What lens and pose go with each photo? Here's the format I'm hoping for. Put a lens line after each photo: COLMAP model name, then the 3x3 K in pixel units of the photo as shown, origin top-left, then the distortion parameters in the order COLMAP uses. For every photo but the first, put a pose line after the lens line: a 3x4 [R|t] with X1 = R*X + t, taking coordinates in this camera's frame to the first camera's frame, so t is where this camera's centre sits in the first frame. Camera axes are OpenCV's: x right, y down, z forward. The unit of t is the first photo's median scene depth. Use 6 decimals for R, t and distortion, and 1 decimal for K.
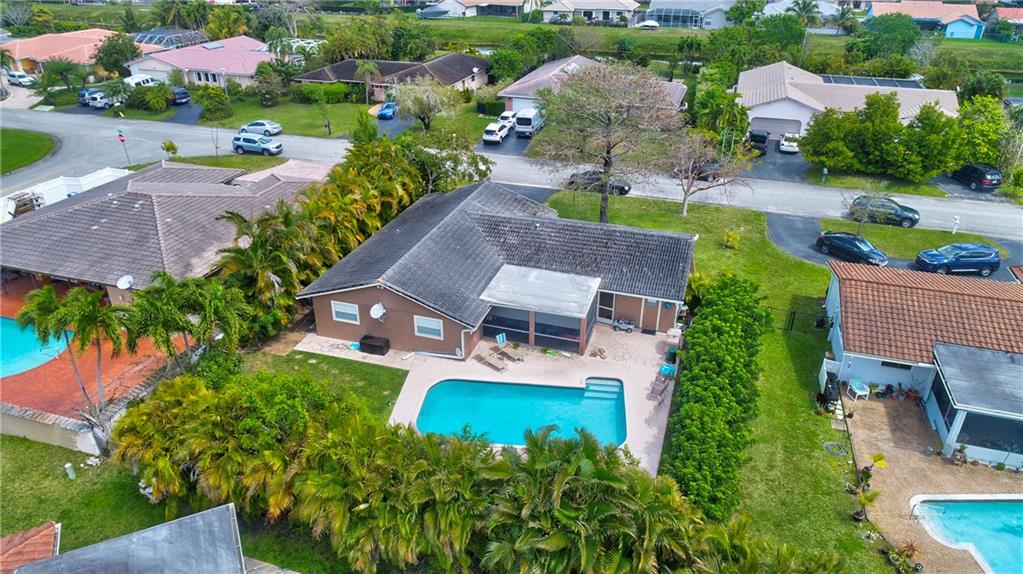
lens RADIAL K [[694.2, 0, 509.8], [0, 694.2, 286.9], [0, 0, 1]] dist [0.002436, 0.000262]
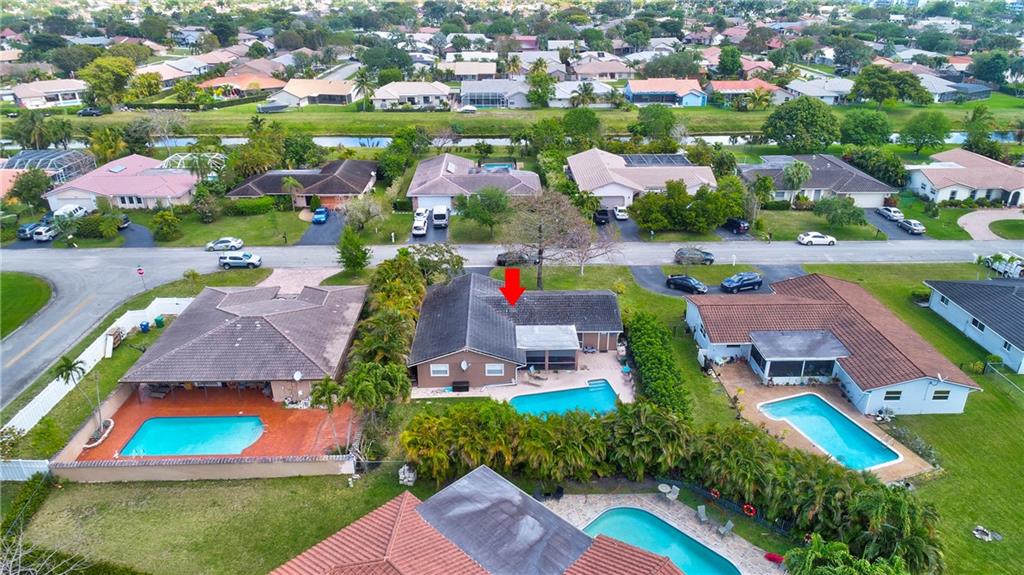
lens RADIAL K [[694.9, 0, 512.1], [0, 694.9, 286.5], [0, 0, 1]] dist [0.002436, 0.000262]
pose [[0.943721, -0.139992, 0.299654, -0.453281], [0.156395, 0.987197, -0.031347, -0.067702], [-0.291429, 0.076447, 0.953533, -0.532648]]
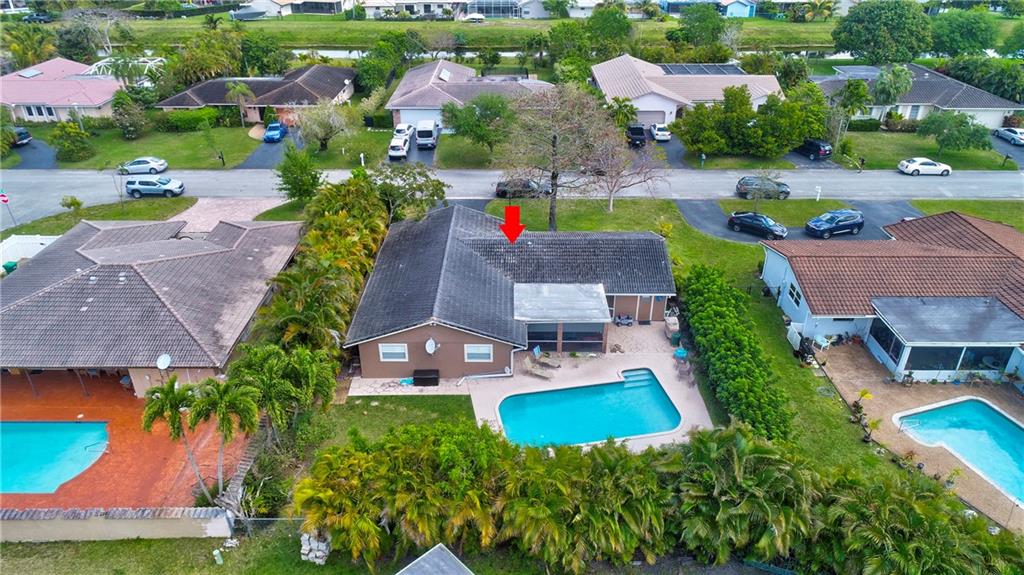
lens RADIAL K [[694.9, 0, 512.4], [0, 694.9, 287.3], [0, 0, 1]] dist [0.002436, 0.000262]
pose [[0.952118, -0.151577, 0.265510, -0.277720], [0.143621, 0.988407, 0.049245, -0.074251], [-0.269896, -0.008754, 0.962850, -0.062185]]
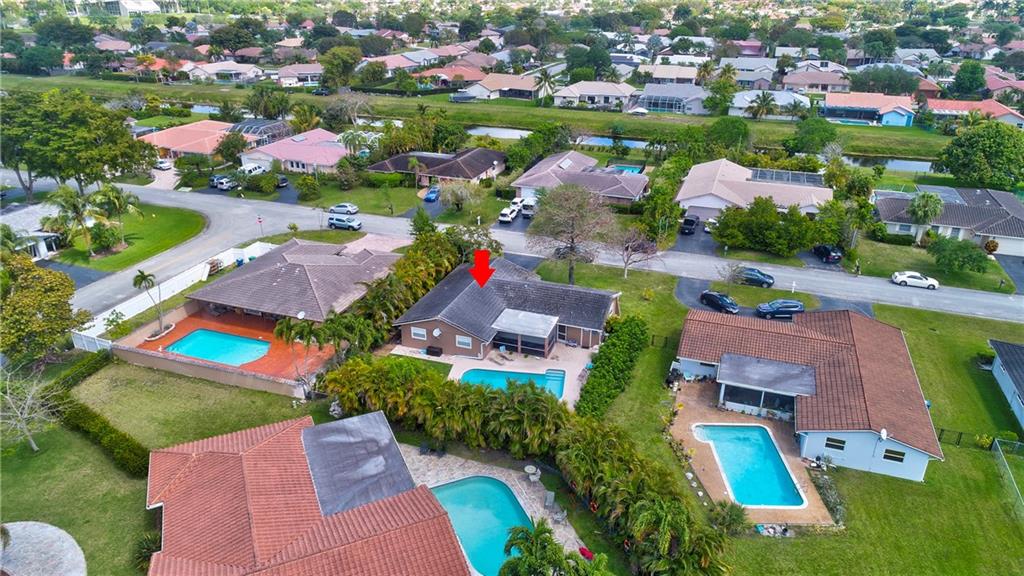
lens RADIAL K [[694.9, 0, 509.3], [0, 694.9, 287.3], [0, 0, 1]] dist [0.002436, 0.000262]
pose [[0.999365, 0.013770, -0.032848, 0.053338], [-0.015563, 0.998368, -0.054948, 0.010038], [0.032038, 0.055424, 0.997949, -0.709802]]
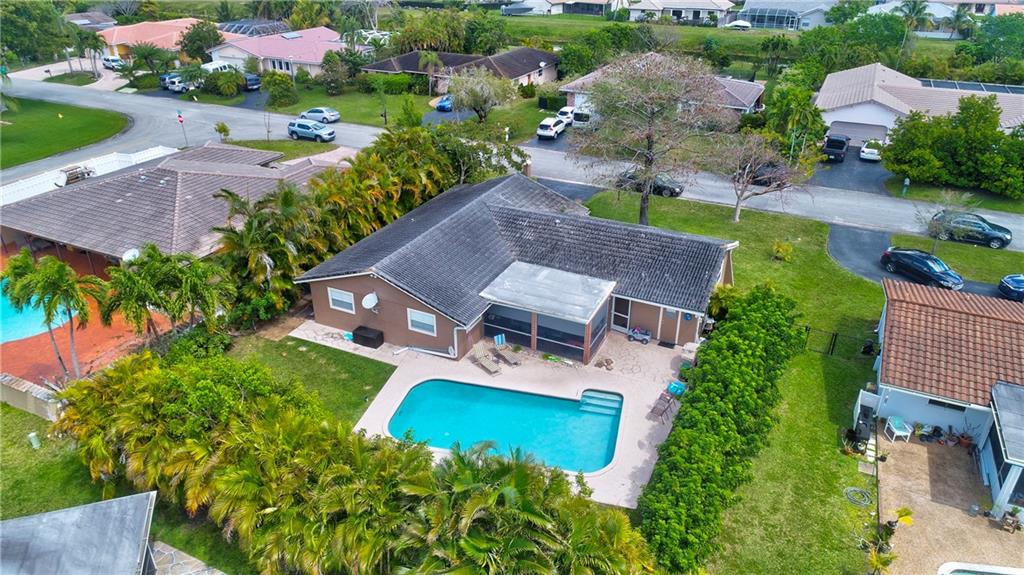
lens RADIAL K [[694.9, 0, 508.6], [0, 694.9, 288.0], [0, 0, 1]] dist [0.002436, 0.000262]
pose [[0.990287, 0.064091, -0.123385, 0.090923], [-0.064406, 0.997923, 0.001441, 0.002629], [0.123221, 0.006520, 0.992358, 0.065643]]
